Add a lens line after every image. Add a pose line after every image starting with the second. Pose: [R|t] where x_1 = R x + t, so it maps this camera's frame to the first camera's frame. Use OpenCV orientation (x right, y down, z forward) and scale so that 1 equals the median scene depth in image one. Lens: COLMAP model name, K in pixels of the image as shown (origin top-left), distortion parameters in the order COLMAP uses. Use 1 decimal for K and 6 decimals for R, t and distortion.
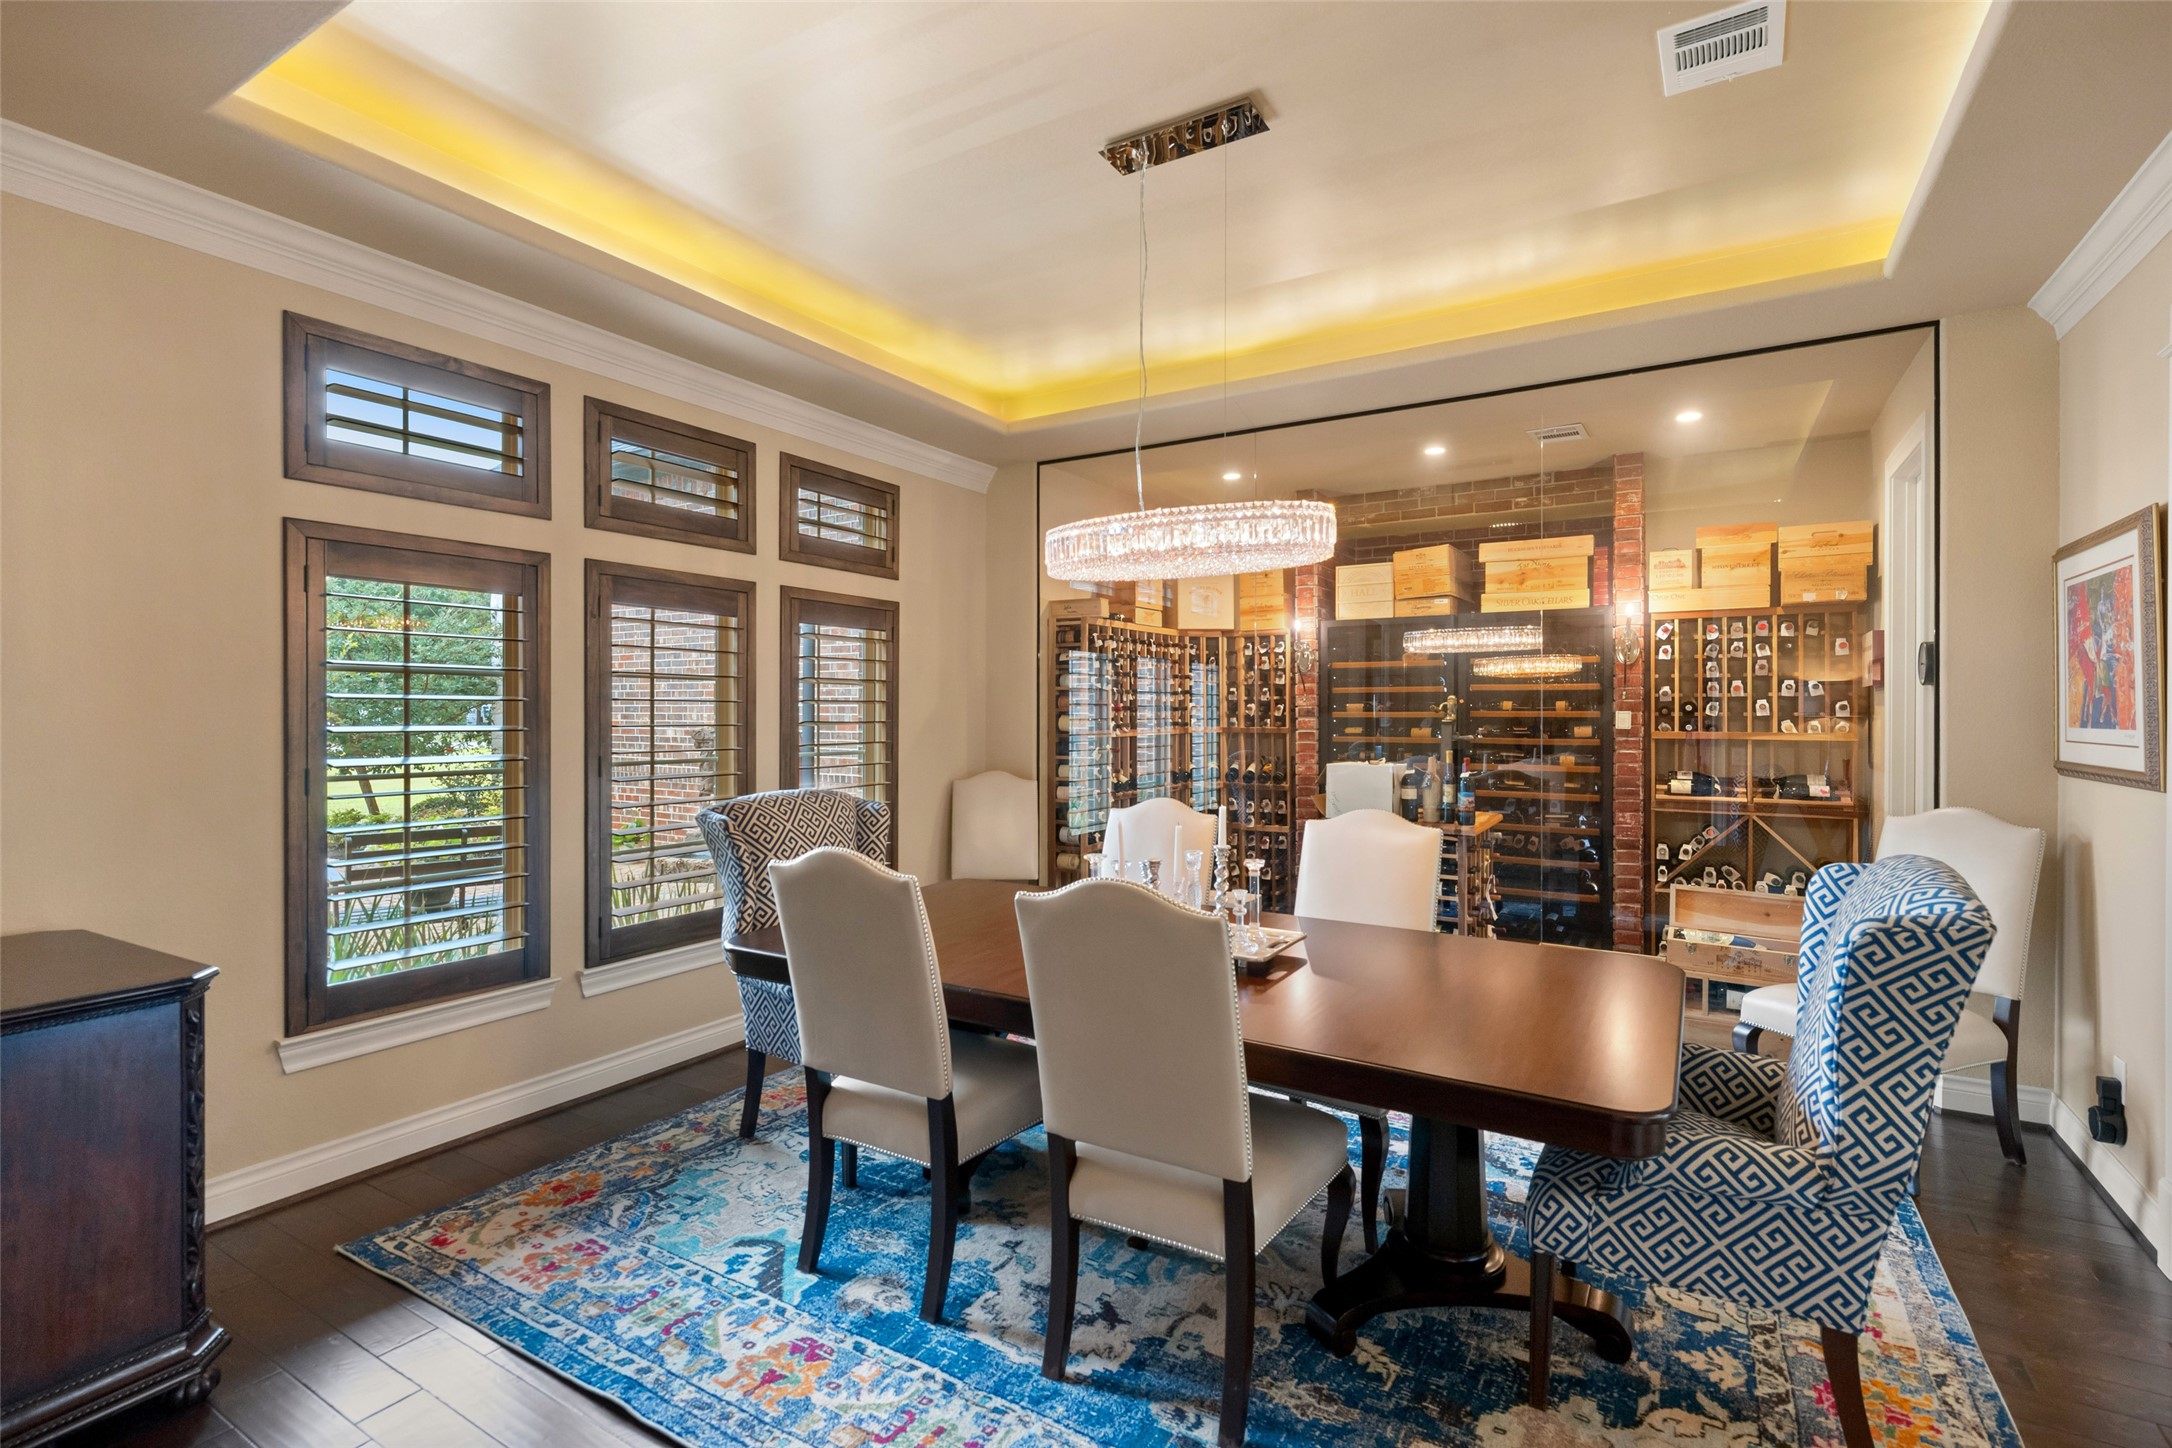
lens RADIAL K [[1003.7, 0, 1083.1], [0, 1003.7, 715.9], [0, 0, 1]] dist [0.001503, 0.000333]
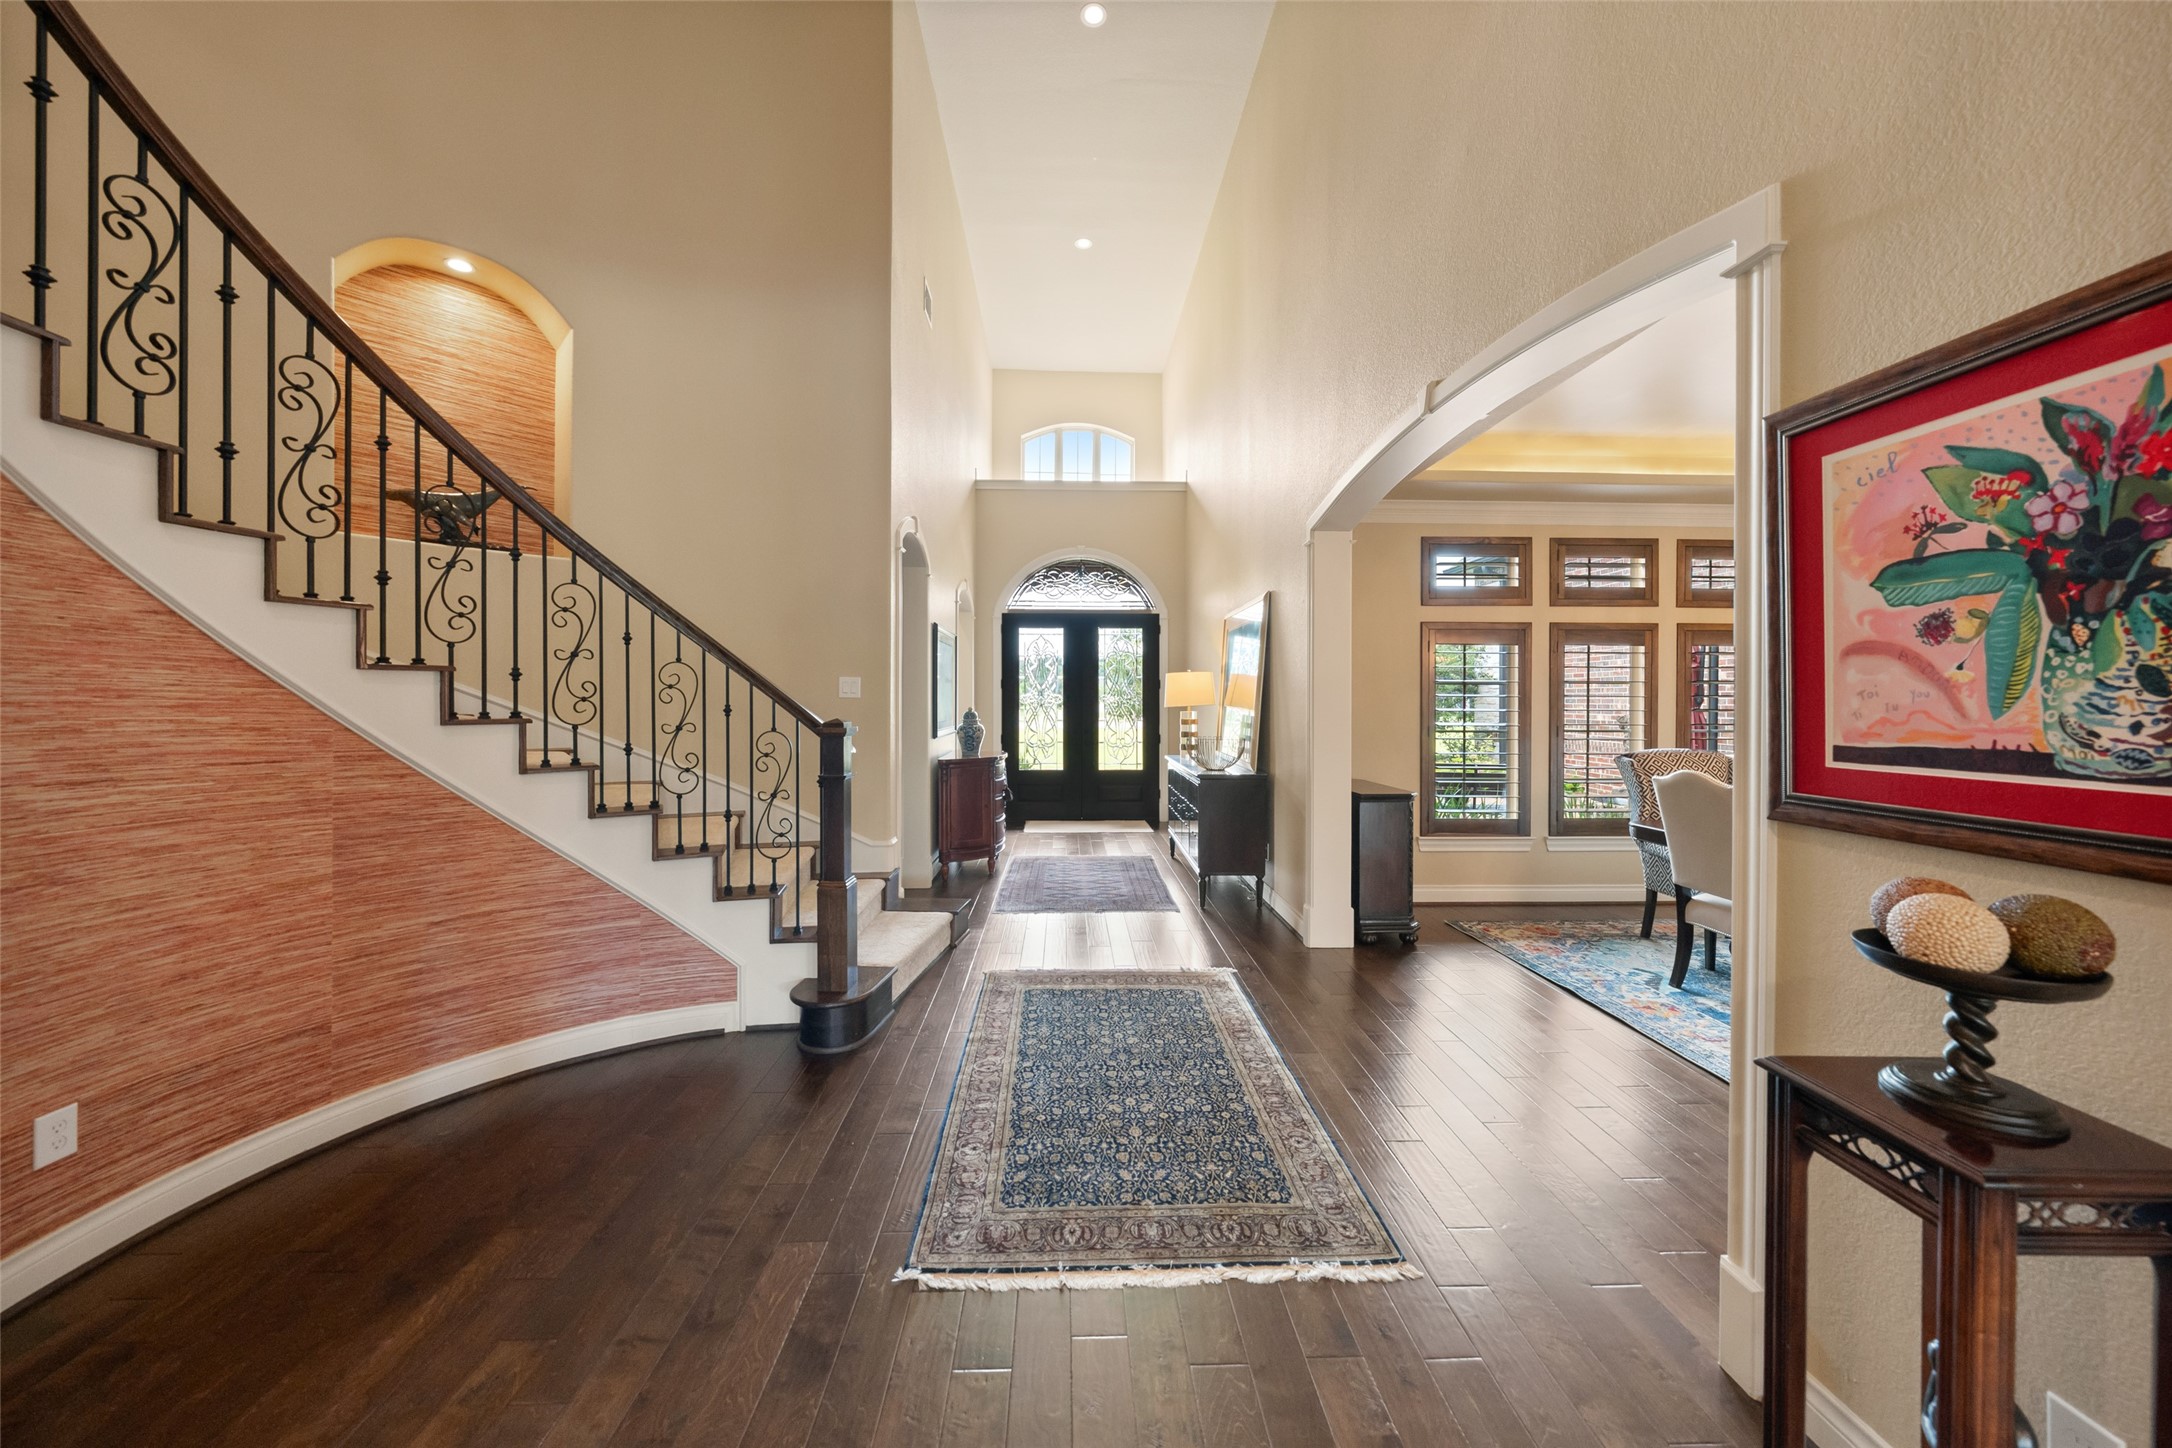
lens RADIAL K [[753.4, 0, 1086.1], [0, 753.4, 702.5], [0, 0, 1]] dist [-0.003933, 0.000564]
pose [[0.547244, 0.000095, -0.836973, 0.174037], [-0.006746, 0.999968, -0.004297, 0.006569], [0.836946, 0.007997, 0.547227, -0.412813]]
